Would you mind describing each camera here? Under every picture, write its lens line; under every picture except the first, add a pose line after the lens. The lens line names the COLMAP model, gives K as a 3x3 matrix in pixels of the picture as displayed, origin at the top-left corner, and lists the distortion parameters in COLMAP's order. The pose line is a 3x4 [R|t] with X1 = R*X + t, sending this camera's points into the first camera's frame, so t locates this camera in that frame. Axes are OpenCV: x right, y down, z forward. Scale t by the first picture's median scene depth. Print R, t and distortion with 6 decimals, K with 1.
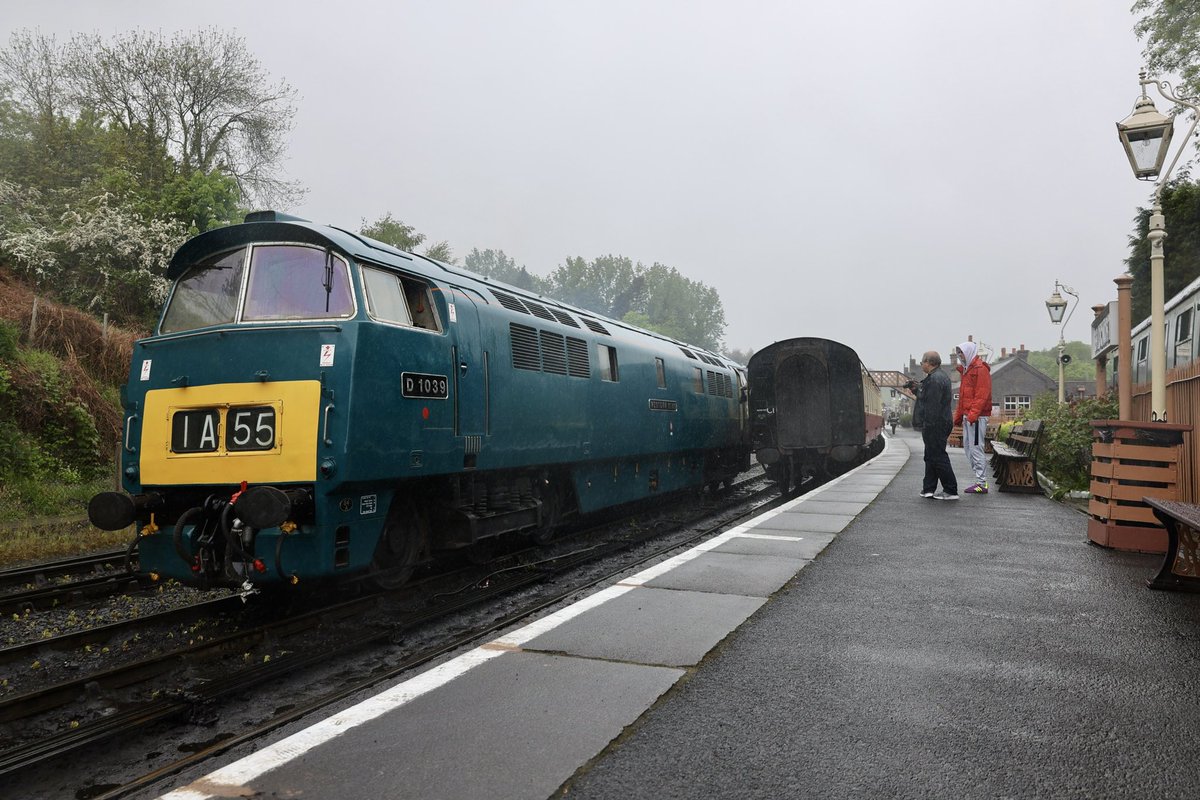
lens RADIAL K [[882.0, 0, 600.0], [0, 882.0, 400.0], [0, 0, 1]] dist [0.093517, 0.001059]
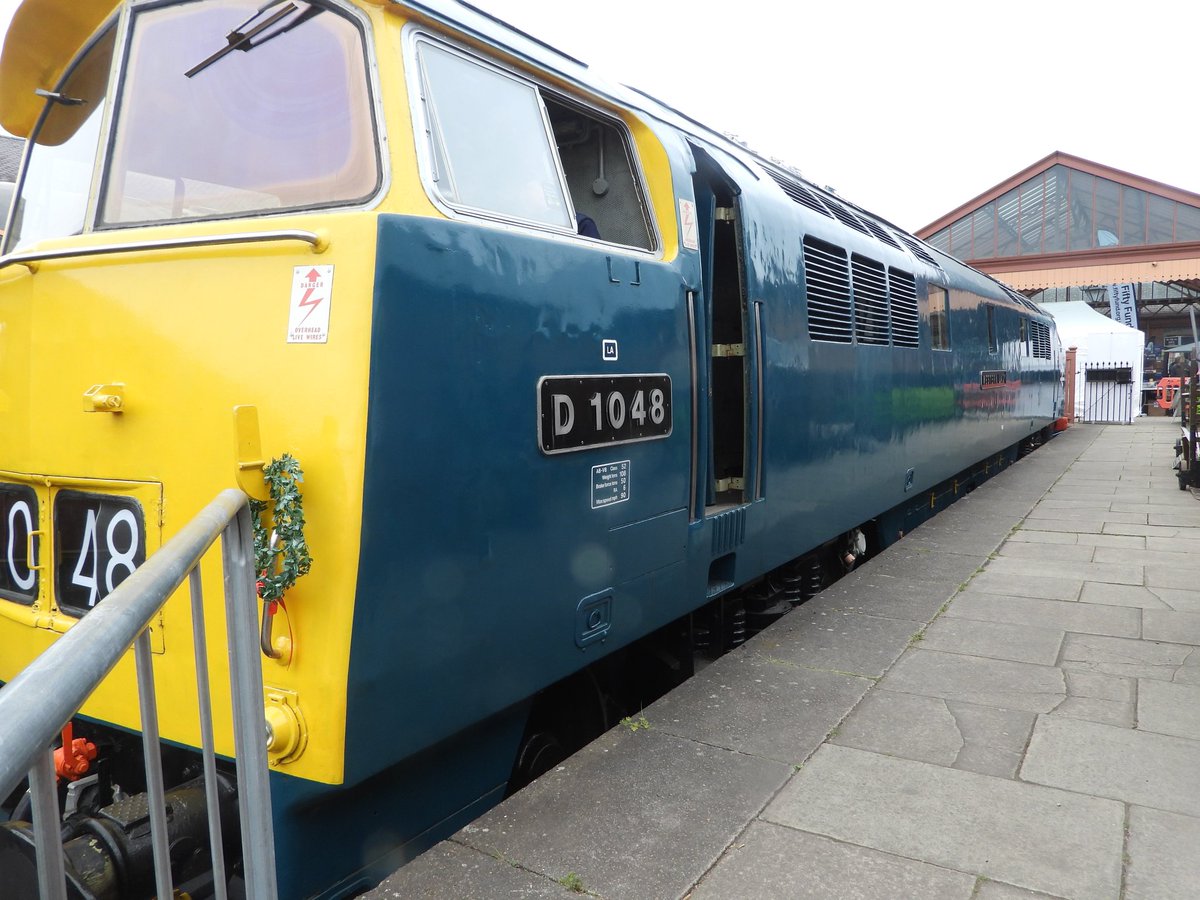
lens RADIAL K [[846.3, 0, 600.0], [0, 846.3, 450.0], [0, 0, 1]] dist [-0.011961, -0.003771]
pose [[0.975150, 0.035840, -0.218626, -0.130040], [-0.006546, 0.991058, 0.133270, -0.044708], [0.221447, -0.128527, 0.966665, 0.685669]]
